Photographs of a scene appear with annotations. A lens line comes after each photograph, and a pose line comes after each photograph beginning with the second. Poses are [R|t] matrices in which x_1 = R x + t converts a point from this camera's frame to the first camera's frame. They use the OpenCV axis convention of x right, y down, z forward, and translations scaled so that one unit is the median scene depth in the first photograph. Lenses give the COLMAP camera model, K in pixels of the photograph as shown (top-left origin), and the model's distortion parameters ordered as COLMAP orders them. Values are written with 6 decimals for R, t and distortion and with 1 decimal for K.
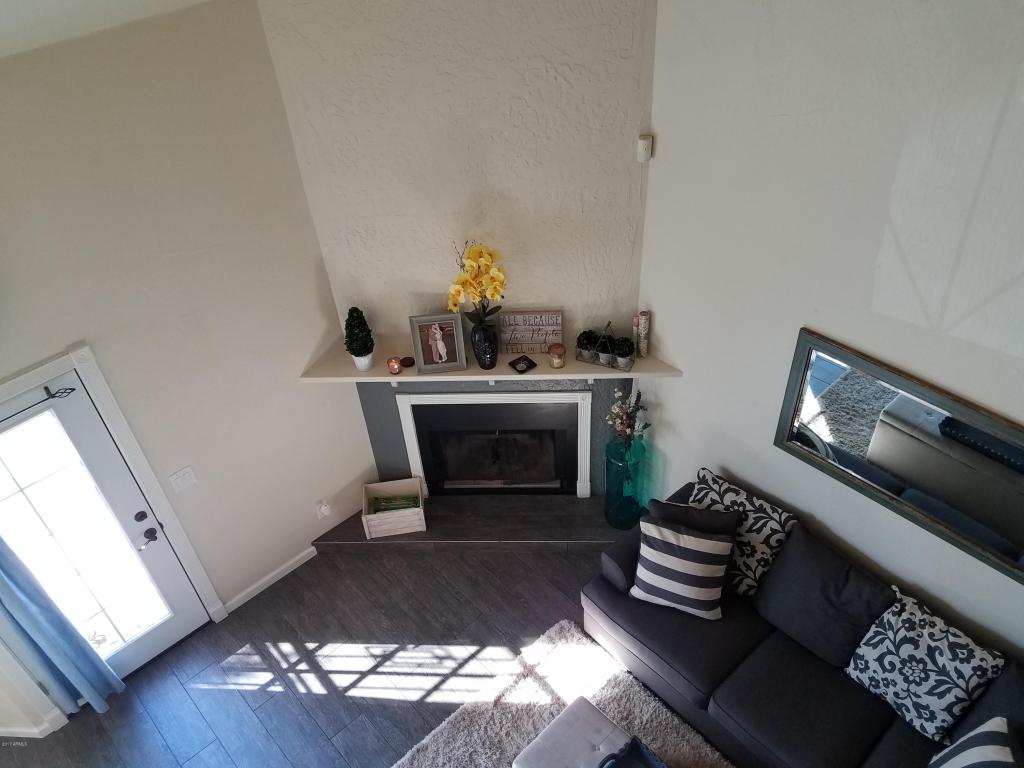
lens RADIAL K [[788.9, 0, 509.2], [0, 788.9, 411.6], [0, 0, 1]] dist [0.089594, -0.122706]
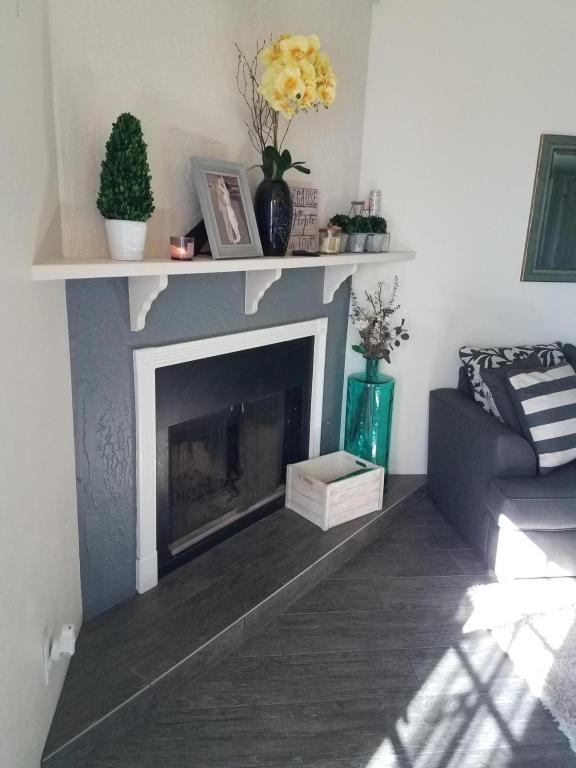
lens RADIAL K [[582.9, 0, 274.7], [0, 582.9, 368.1], [0, 0, 1]] dist [0.112055, -0.270807]
pose [[0.583300, -0.116457, 0.803865, -0.457530], [0.492746, 0.837498, -0.236217, 0.148036], [-0.645726, 0.533887, 0.545896, 0.778832]]
